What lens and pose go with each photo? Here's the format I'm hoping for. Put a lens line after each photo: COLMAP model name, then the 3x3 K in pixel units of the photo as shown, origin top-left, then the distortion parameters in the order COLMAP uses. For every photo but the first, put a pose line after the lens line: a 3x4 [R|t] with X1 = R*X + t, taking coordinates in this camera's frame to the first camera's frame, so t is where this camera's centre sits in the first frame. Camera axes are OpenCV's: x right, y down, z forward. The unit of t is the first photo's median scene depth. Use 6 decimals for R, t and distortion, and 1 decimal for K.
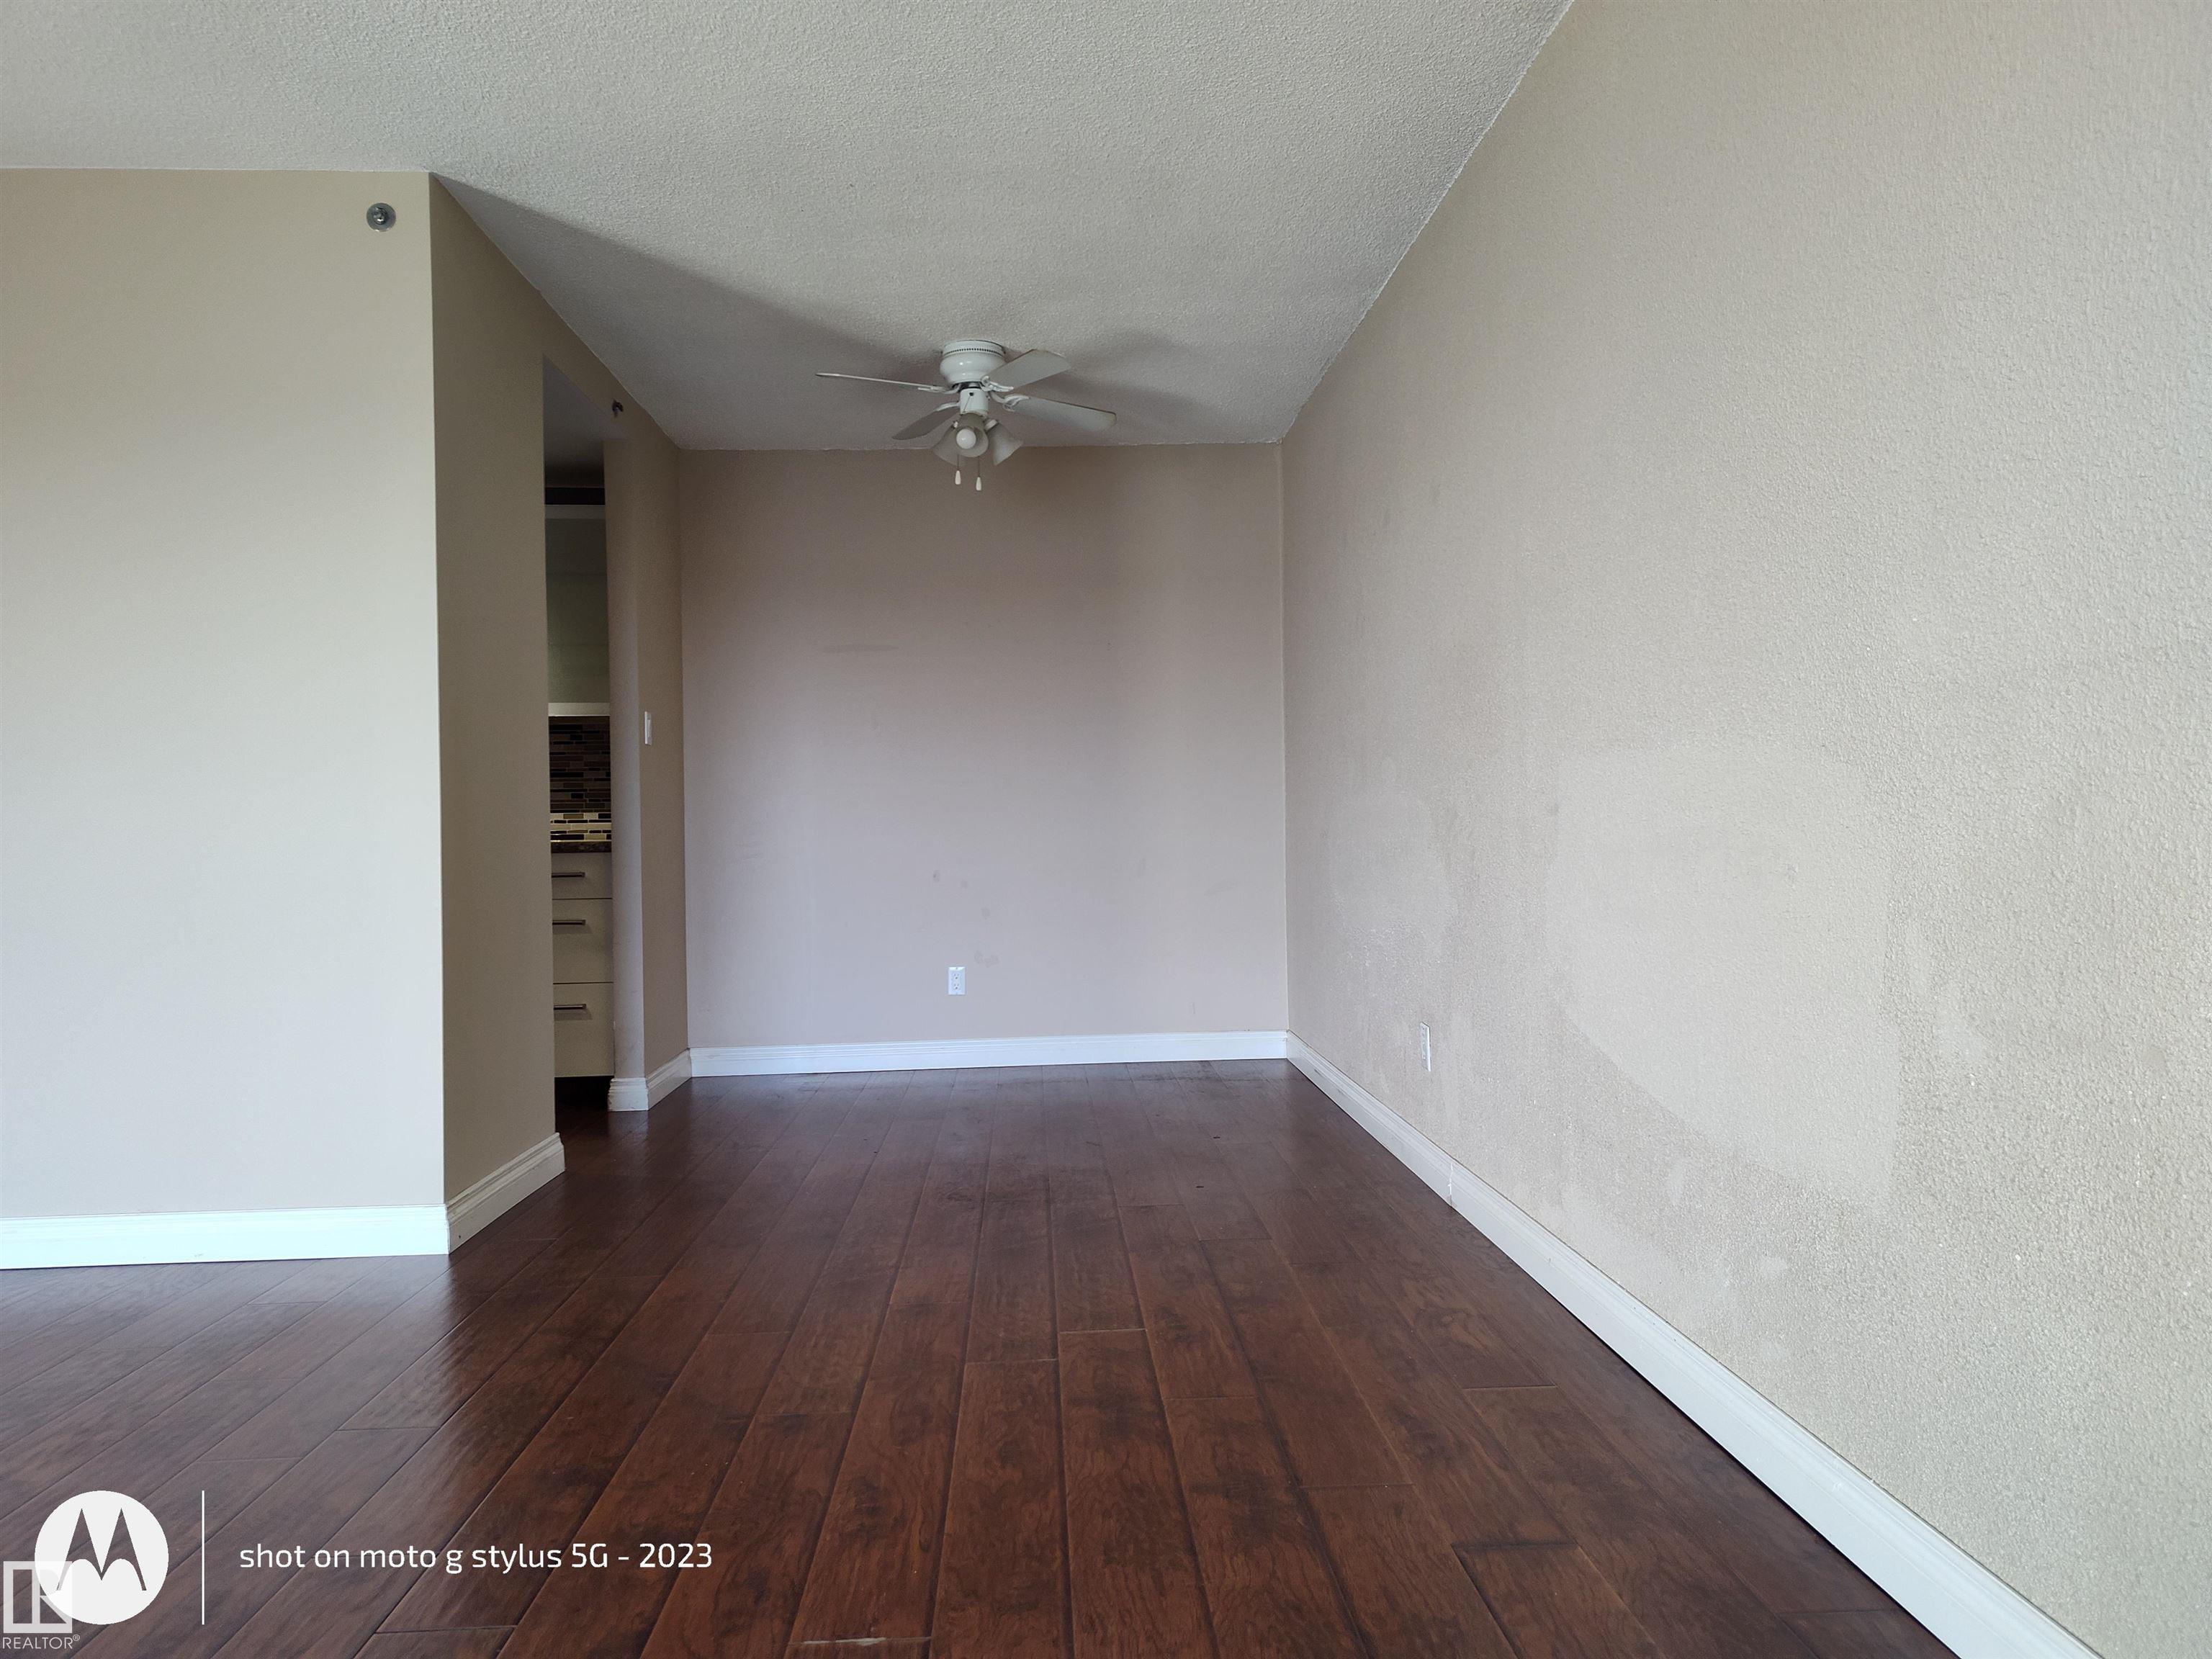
lens RADIAL K [[1487.1, 0, 1106.9], [0, 1487.1, 832.6], [0, 0, 1]] dist [0.053576, -0.064520]
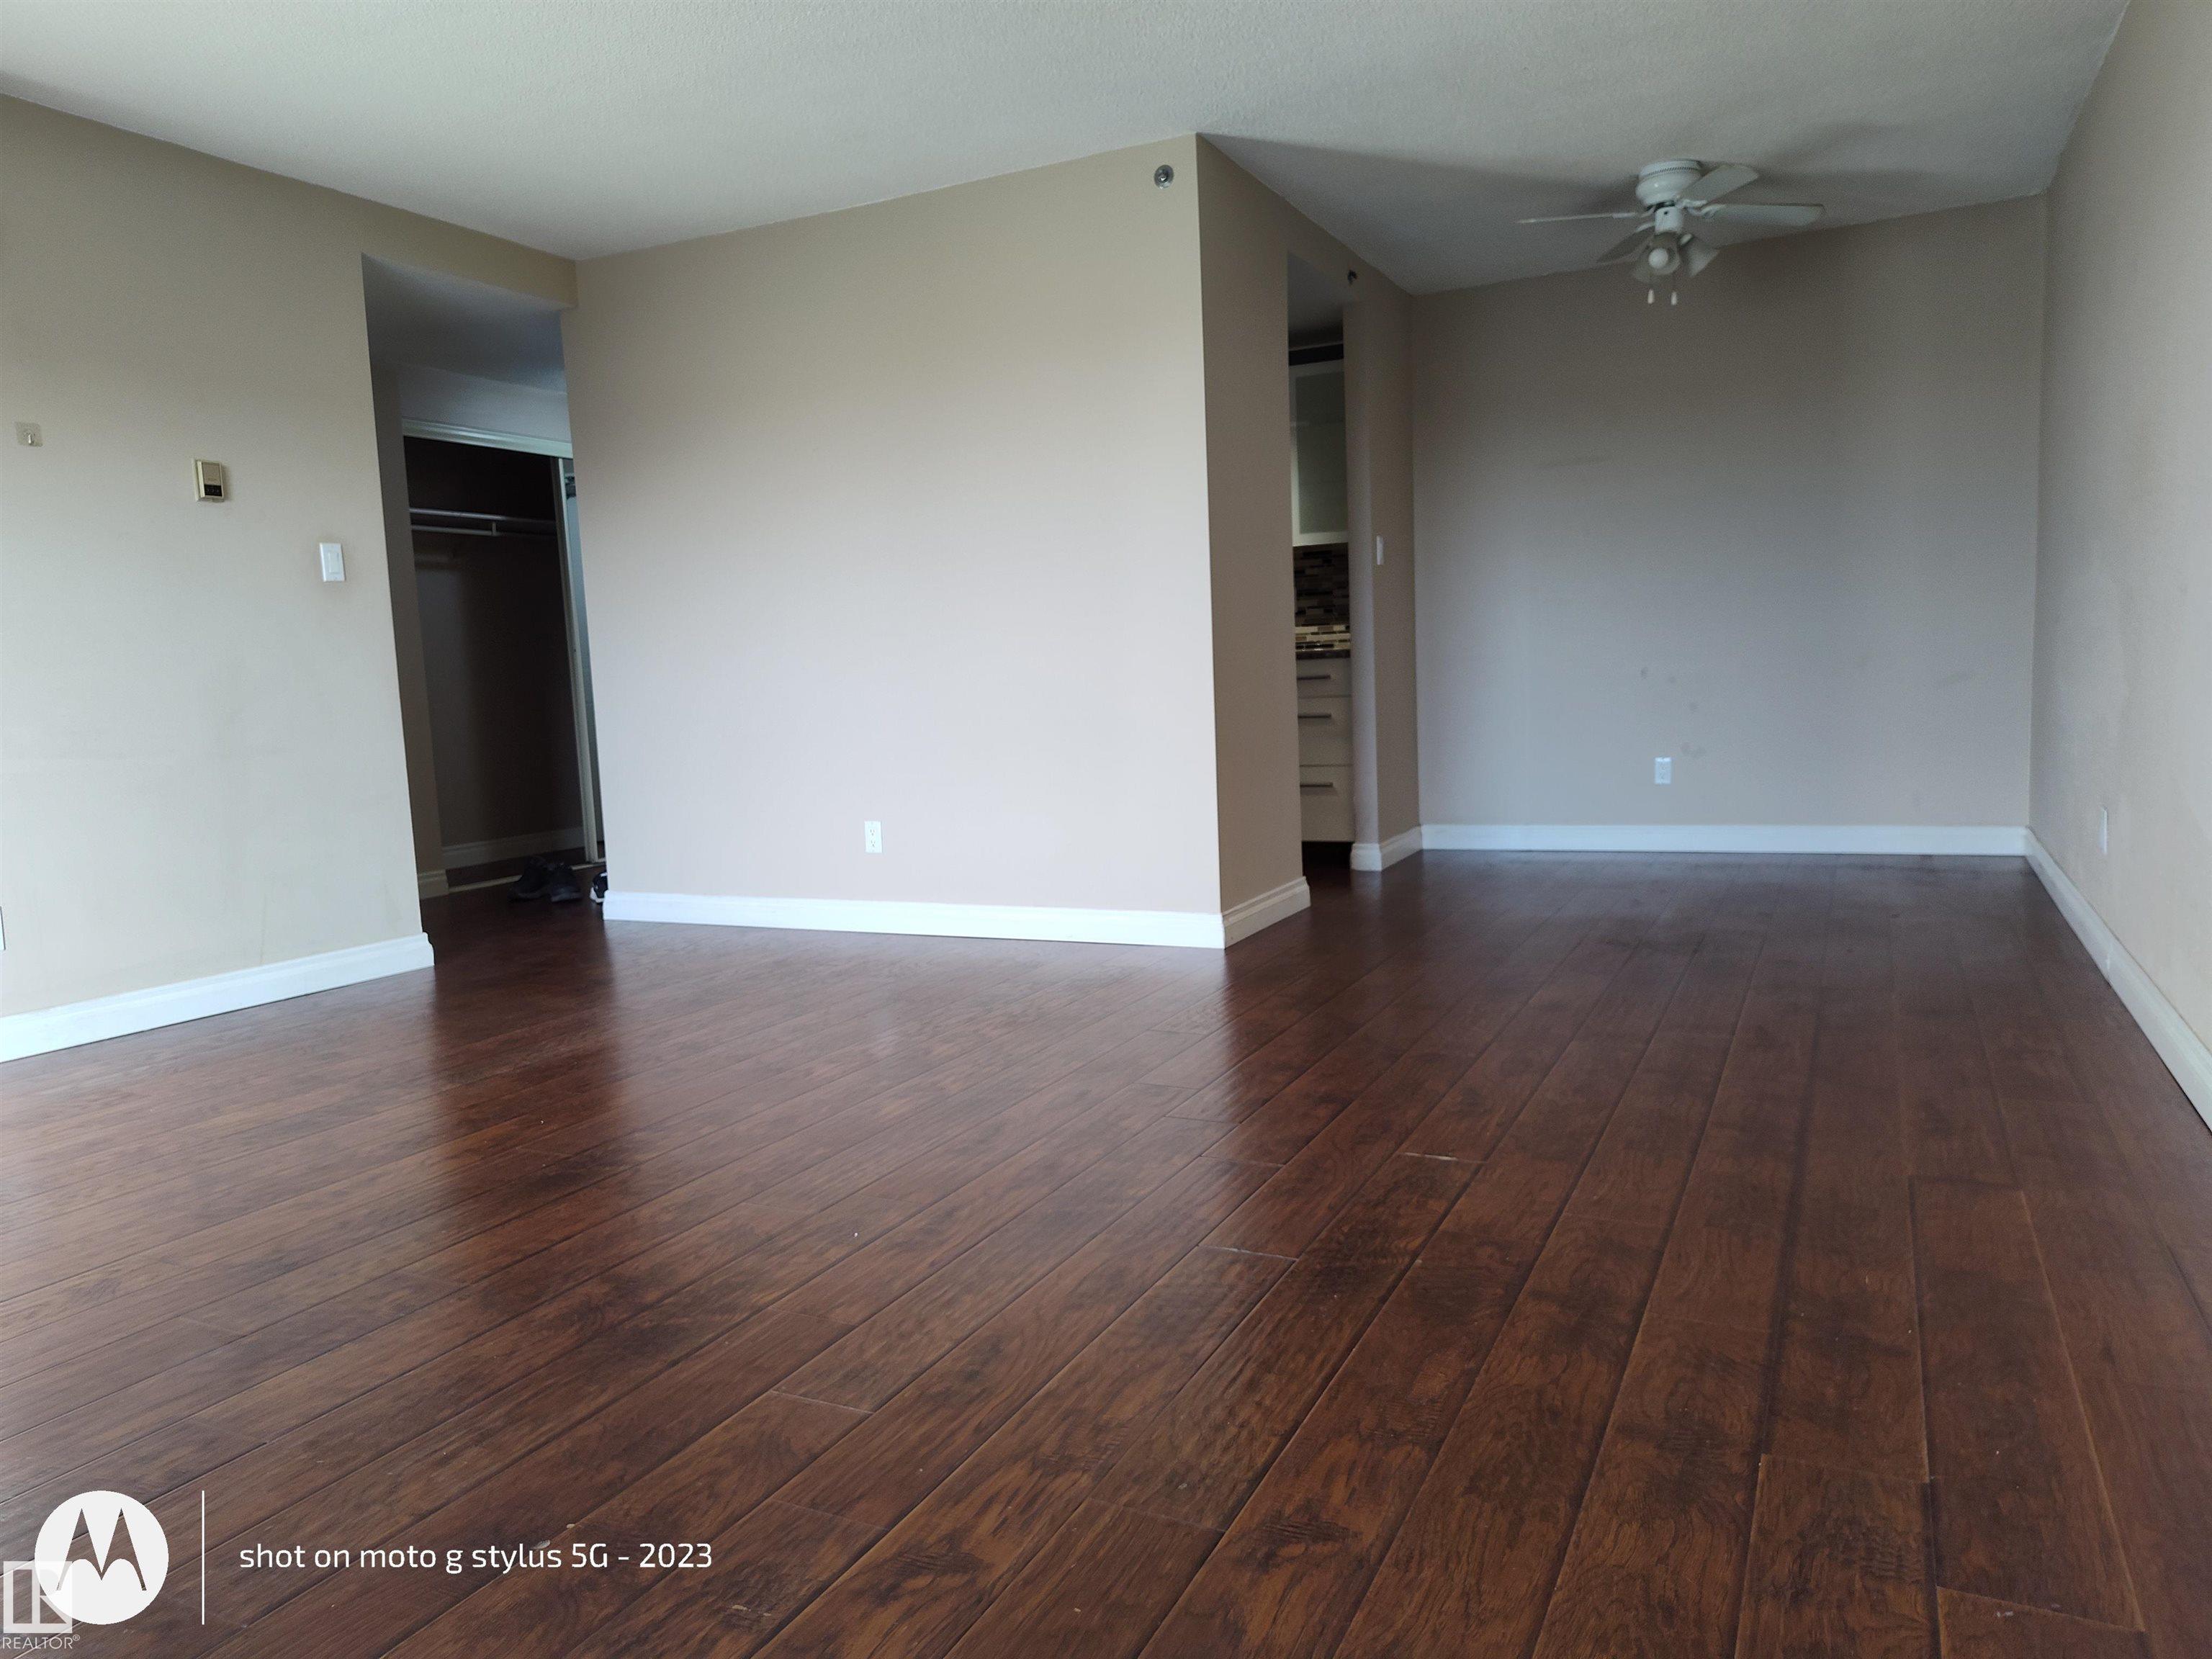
lens RADIAL K [[1487.1, 0, 1106.9], [0, 1487.1, 832.6], [0, 0, 1]] dist [0.053576, -0.064520]
pose [[0.871022, 0.034987, -0.489996, 0.100340], [0.028149, 0.992267, 0.120888, 0.002687], [0.490436, -0.119089, 0.863302, -0.165993]]
